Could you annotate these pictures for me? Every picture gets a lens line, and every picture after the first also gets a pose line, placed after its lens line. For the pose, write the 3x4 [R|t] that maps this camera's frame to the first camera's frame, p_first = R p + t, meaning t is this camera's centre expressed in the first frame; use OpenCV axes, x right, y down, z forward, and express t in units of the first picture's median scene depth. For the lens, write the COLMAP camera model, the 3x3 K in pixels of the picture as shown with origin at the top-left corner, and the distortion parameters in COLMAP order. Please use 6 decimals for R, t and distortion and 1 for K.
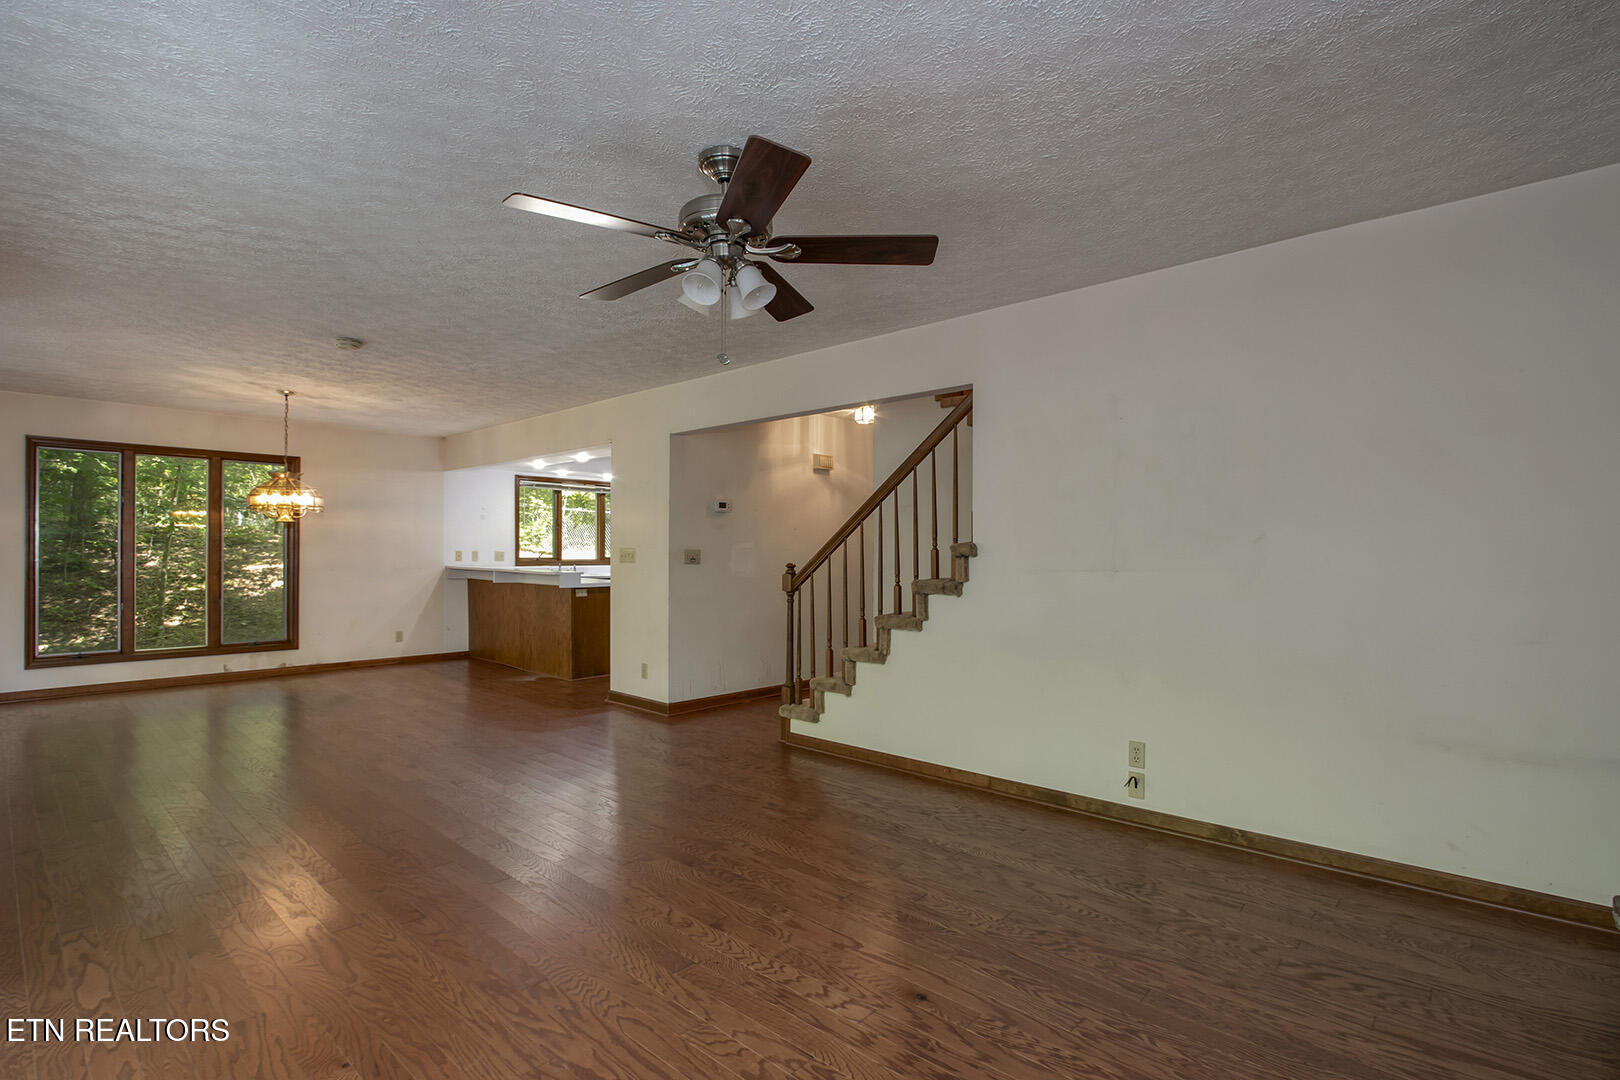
lens RADIAL K [[760.6, 0, 811.0], [0, 760.6, 554.4], [0, 0, 1]] dist [-0.026239, 0.005785]
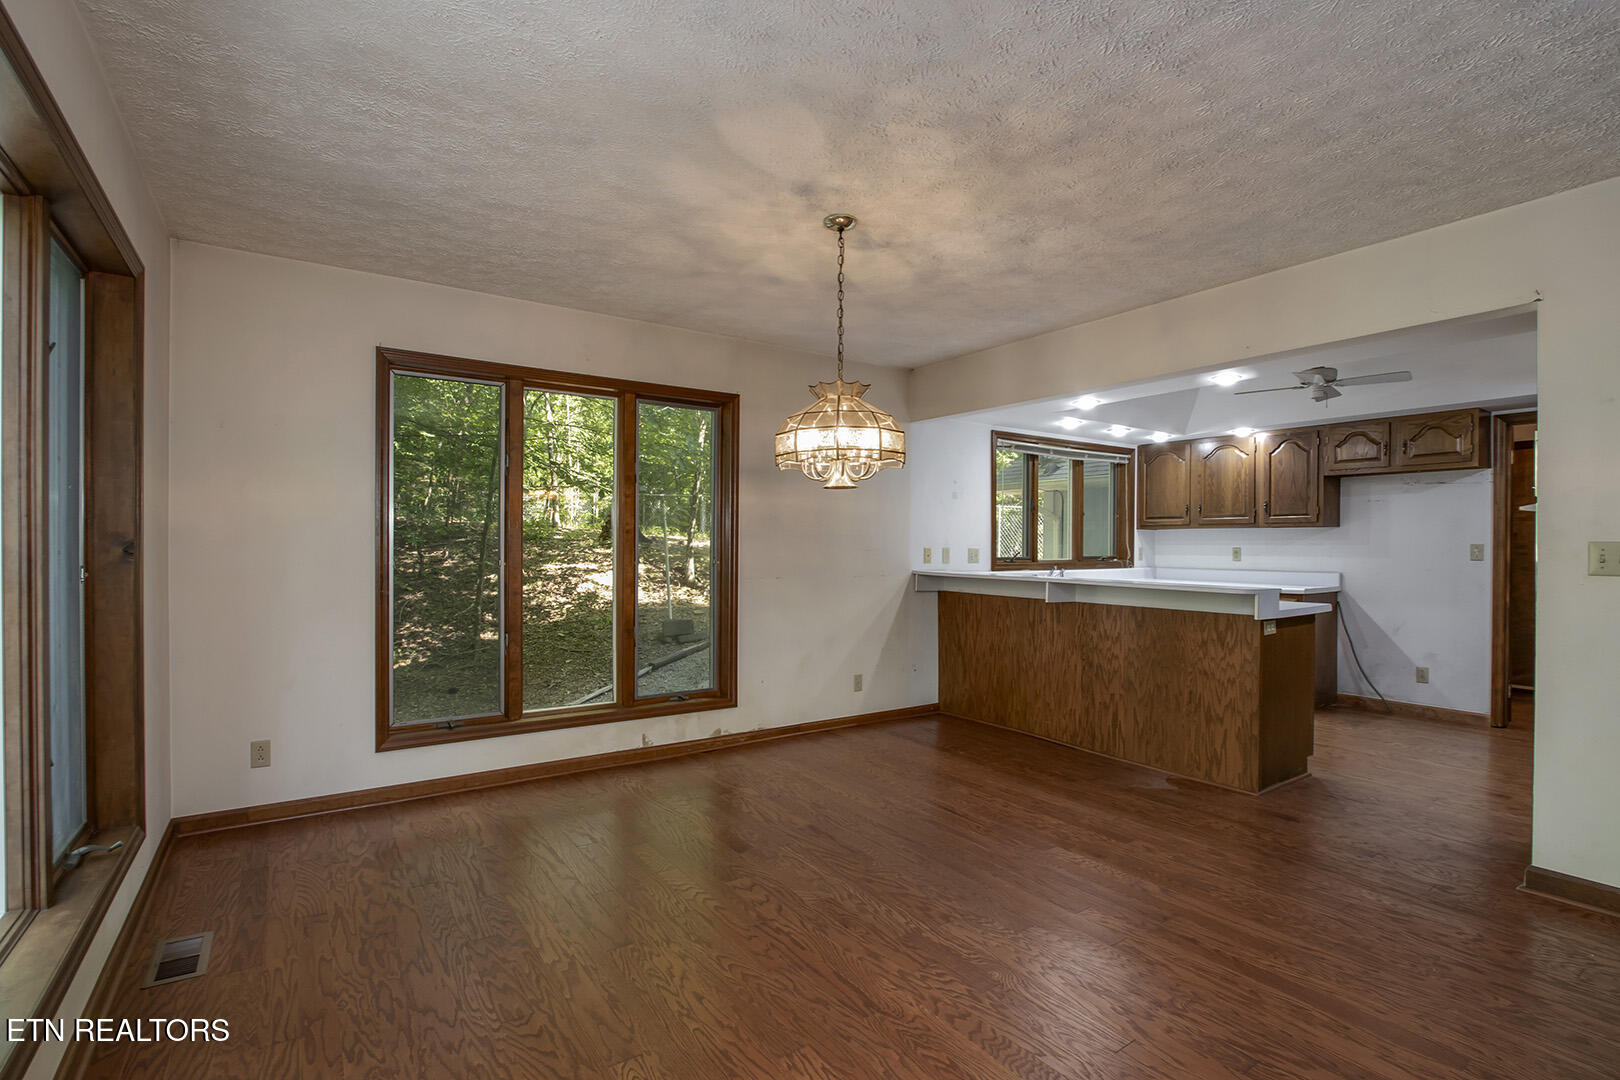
lens RADIAL K [[752.3, 0, 811.7], [0, 752.3, 552.9], [0, 0, 1]] dist [-0.021023, 0.001390]
pose [[0.972826, 0.001264, -0.231534, -0.600330], [-0.000620, 0.999996, 0.002856, -0.002433], [0.231536, -0.002634, 0.972823, 0.520440]]
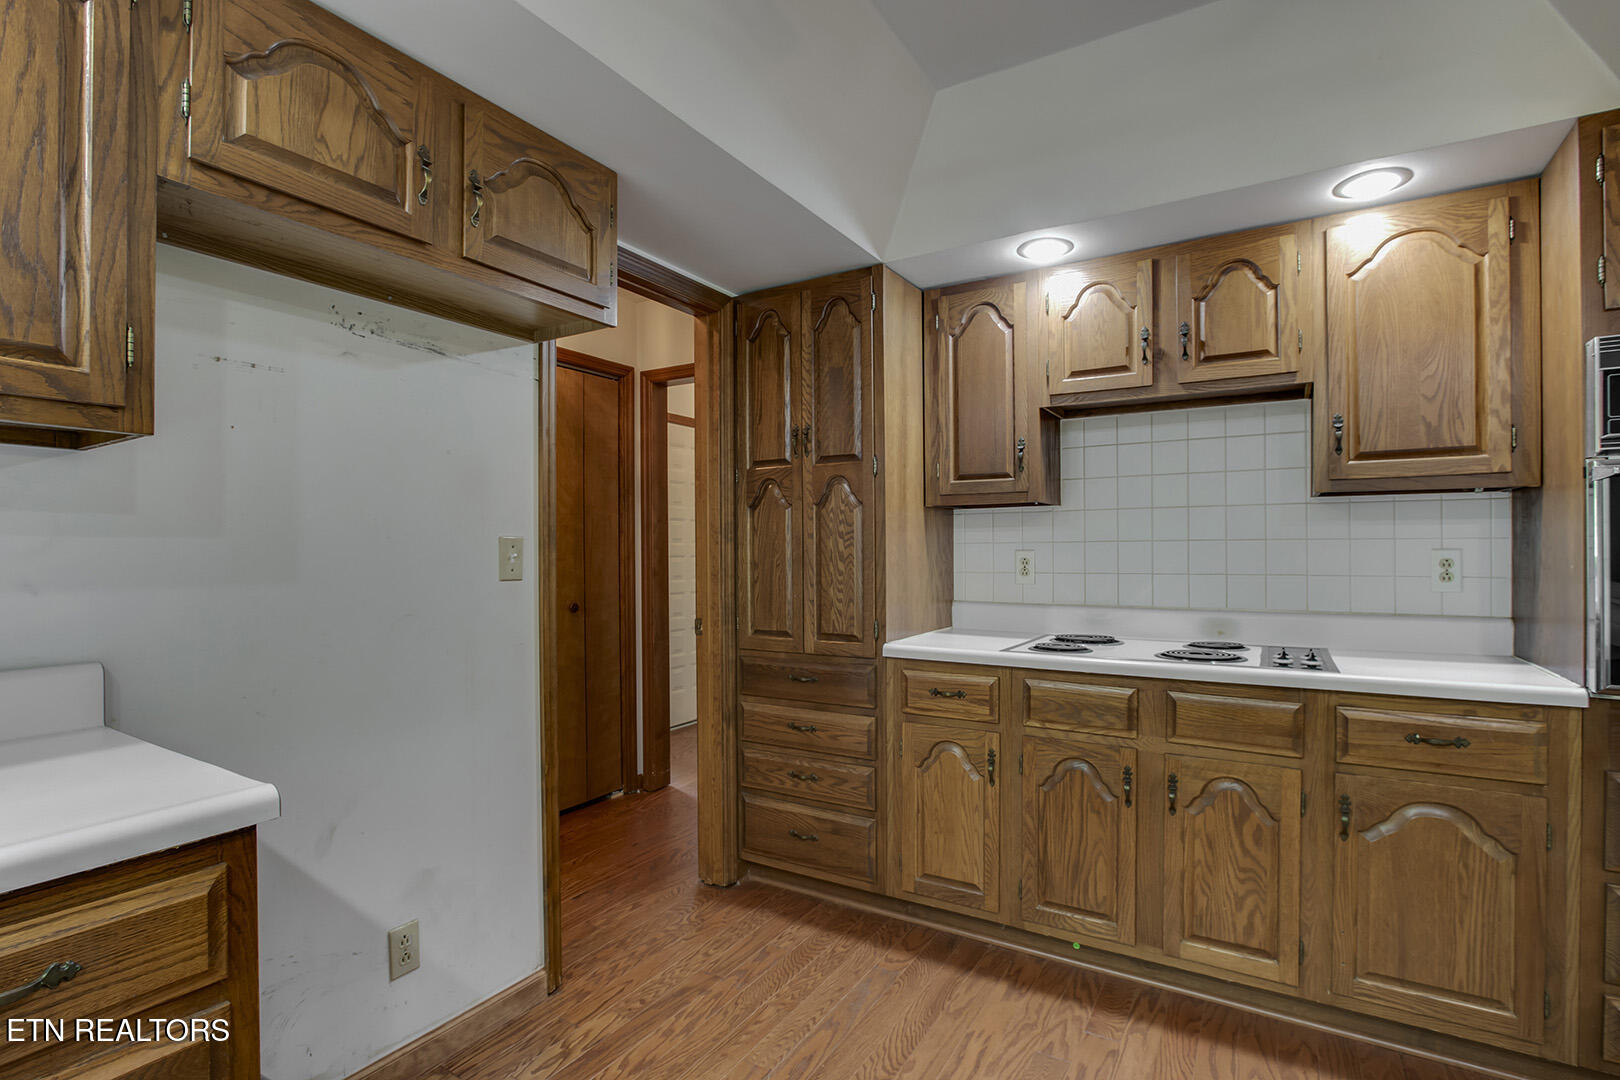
lens RADIAL K [[768.1, 0, 812.7], [0, 768.1, 552.5], [0, 0, 1]] dist [-0.021447, 0.001281]
pose [[-0.189589, -0.005968, 0.981845, -0.397375], [0.005960, 0.999956, 0.007229, -0.005681], [-0.981846, 0.007223, -0.189545, 1.482655]]
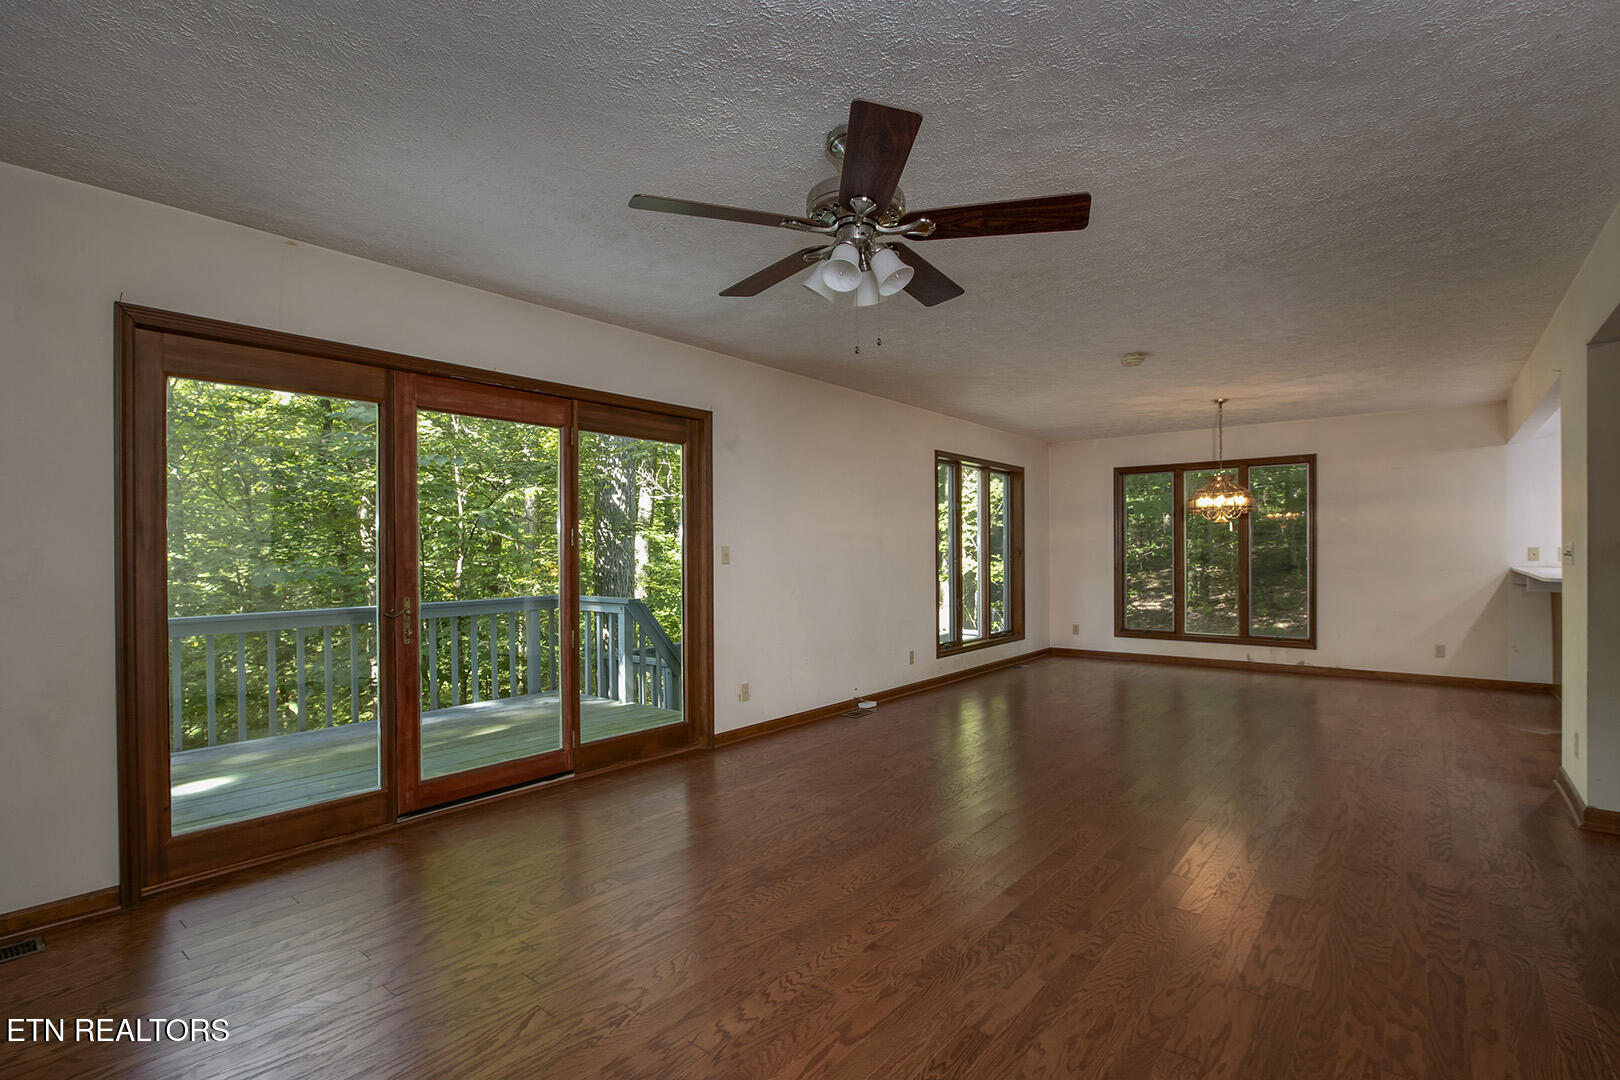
lens RADIAL K [[768.1, 0, 812.7], [0, 768.1, 552.5], [0, 0, 1]] dist [-0.021447, 0.001281]
pose [[0.054426, -0.003849, -0.998510, 0.343146], [0.003213, 0.999988, -0.003680, 0.001227], [0.998513, -0.003008, 0.054437, 0.364580]]
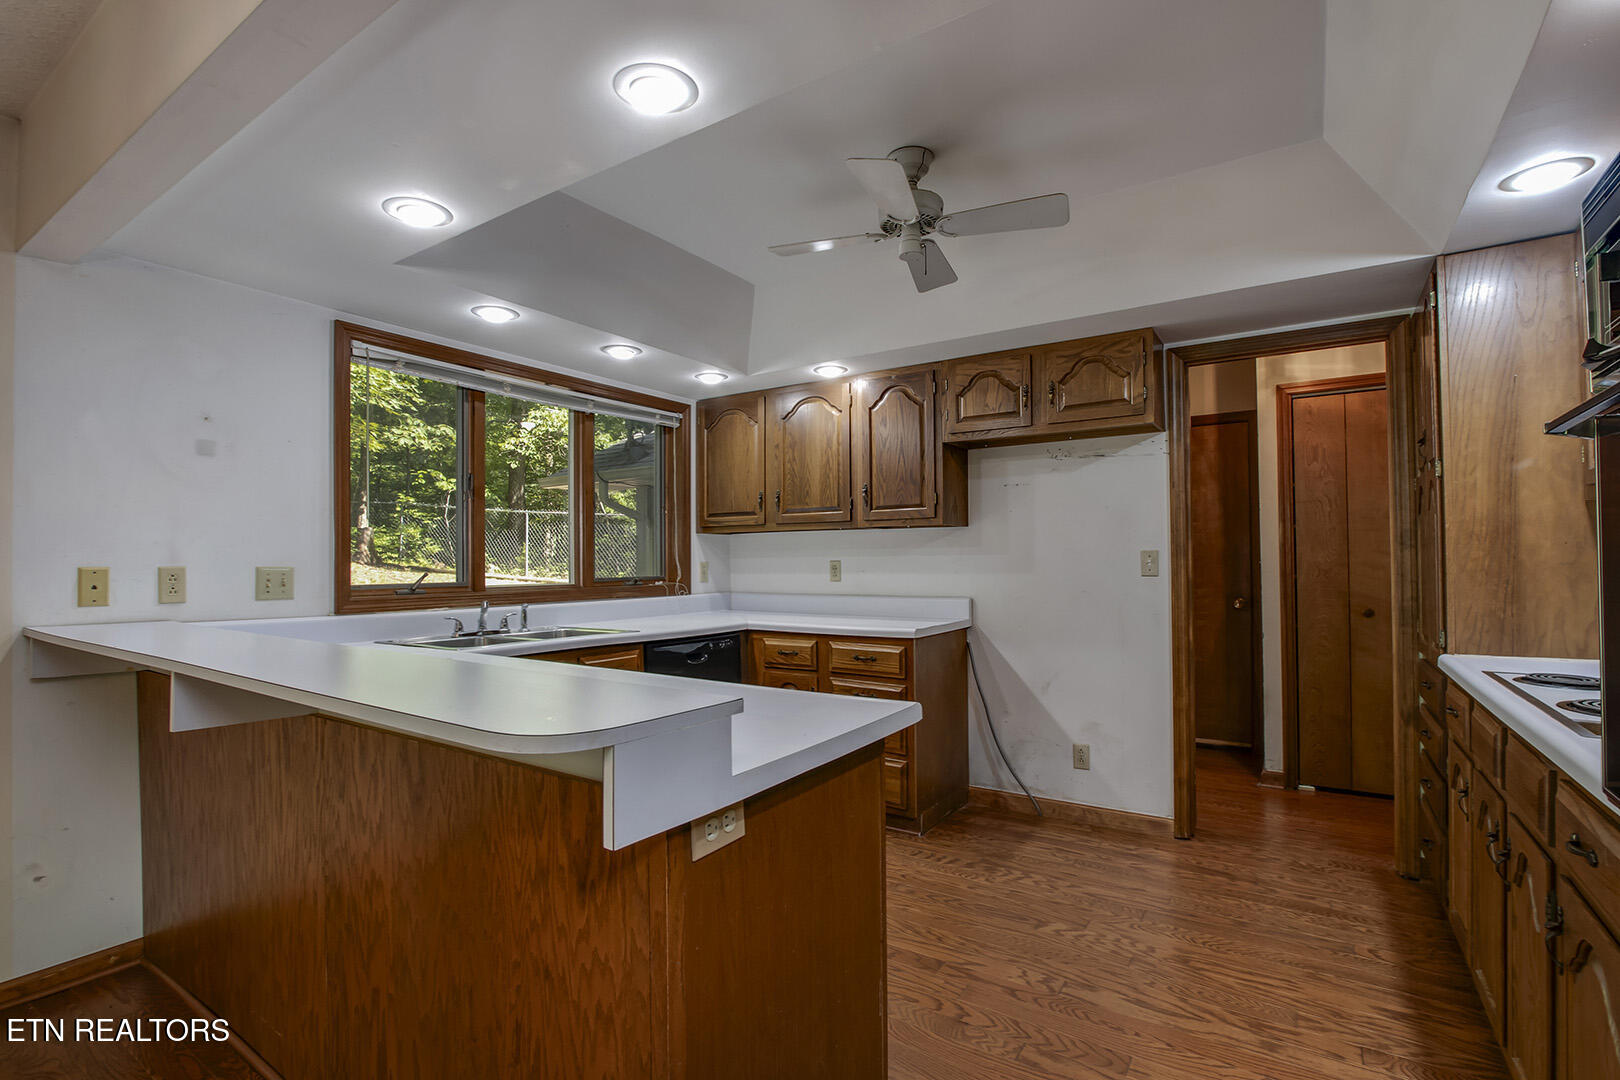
lens RADIAL K [[752.3, 0, 811.7], [0, 752.3, 552.9], [0, 0, 1]] dist [-0.021023, 0.001390]
pose [[0.988941, -0.010175, 0.147961, -0.373943], [0.012754, 0.999783, -0.016488, -0.003125], [-0.147761, 0.018193, 0.988856, 1.031041]]
